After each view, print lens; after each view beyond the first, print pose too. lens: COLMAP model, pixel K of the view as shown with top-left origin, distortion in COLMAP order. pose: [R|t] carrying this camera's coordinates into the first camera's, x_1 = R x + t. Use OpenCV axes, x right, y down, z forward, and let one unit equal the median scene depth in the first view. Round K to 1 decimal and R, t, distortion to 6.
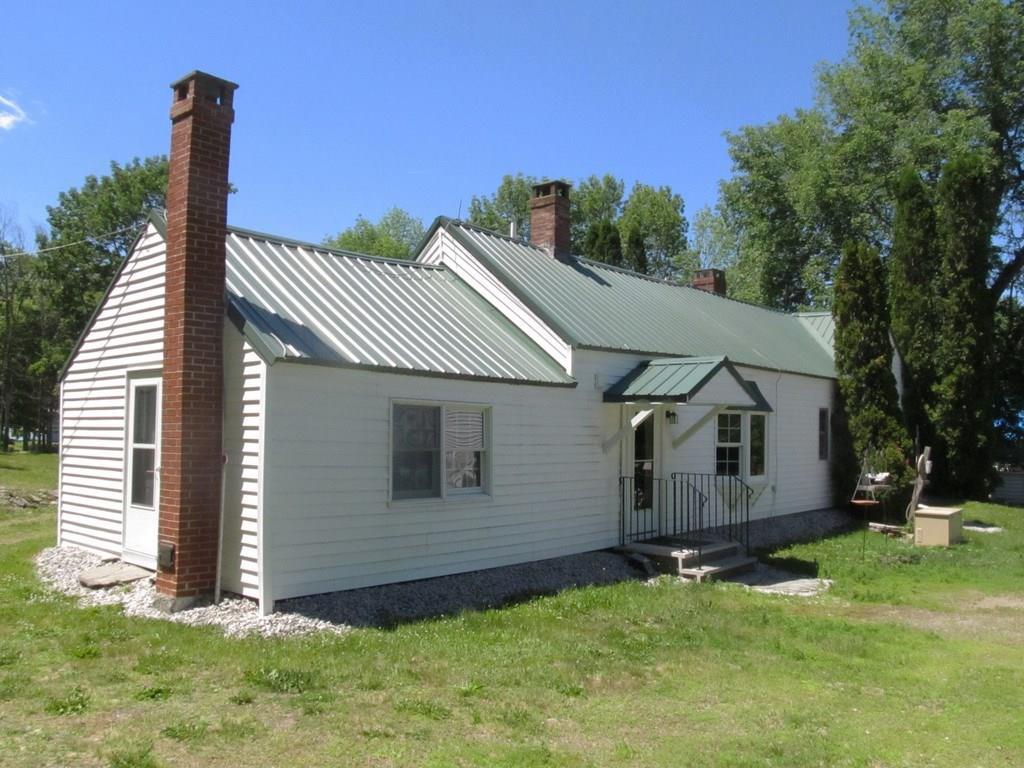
lens RADIAL K [[835.6, 0, 512.0], [0, 835.6, 384.0], [0, 0, 1]] dist [-0.038314, -0.001399]
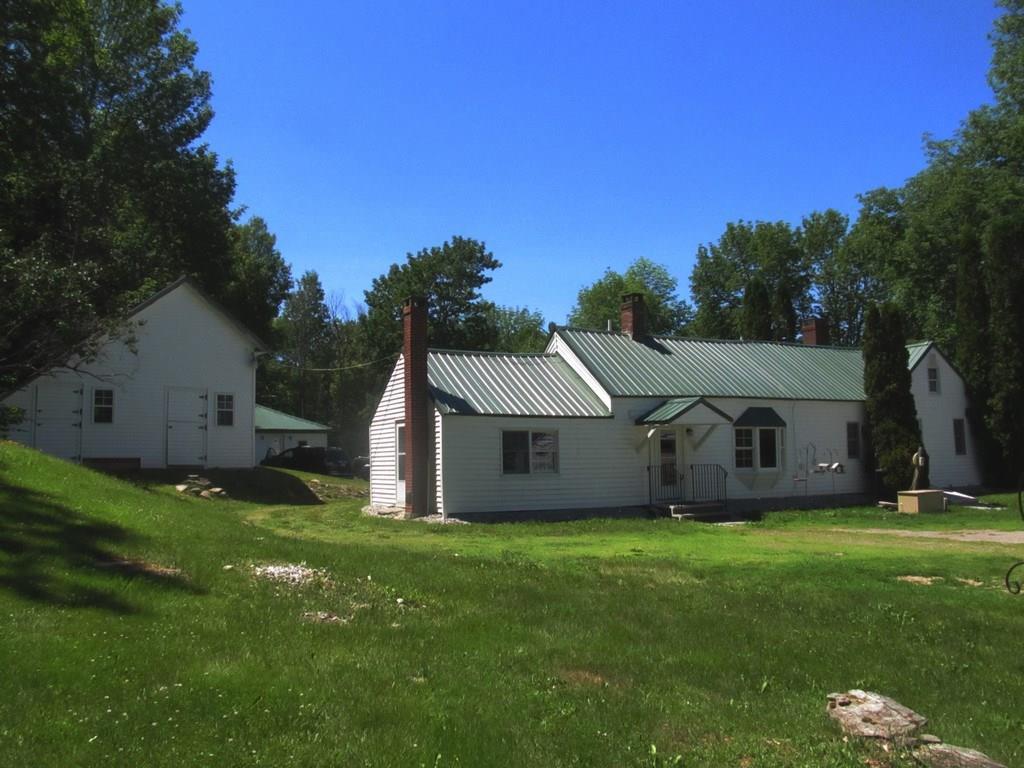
lens RADIAL K [[835.6, 0, 512.0], [0, 835.6, 384.0], [0, 0, 1]] dist [-0.038314, -0.001399]
pose [[0.938979, -0.055818, -0.339414, 0.428684], [0.044563, 0.998170, -0.040869, -0.005345], [0.341074, 0.023250, 0.939749, -0.719112]]
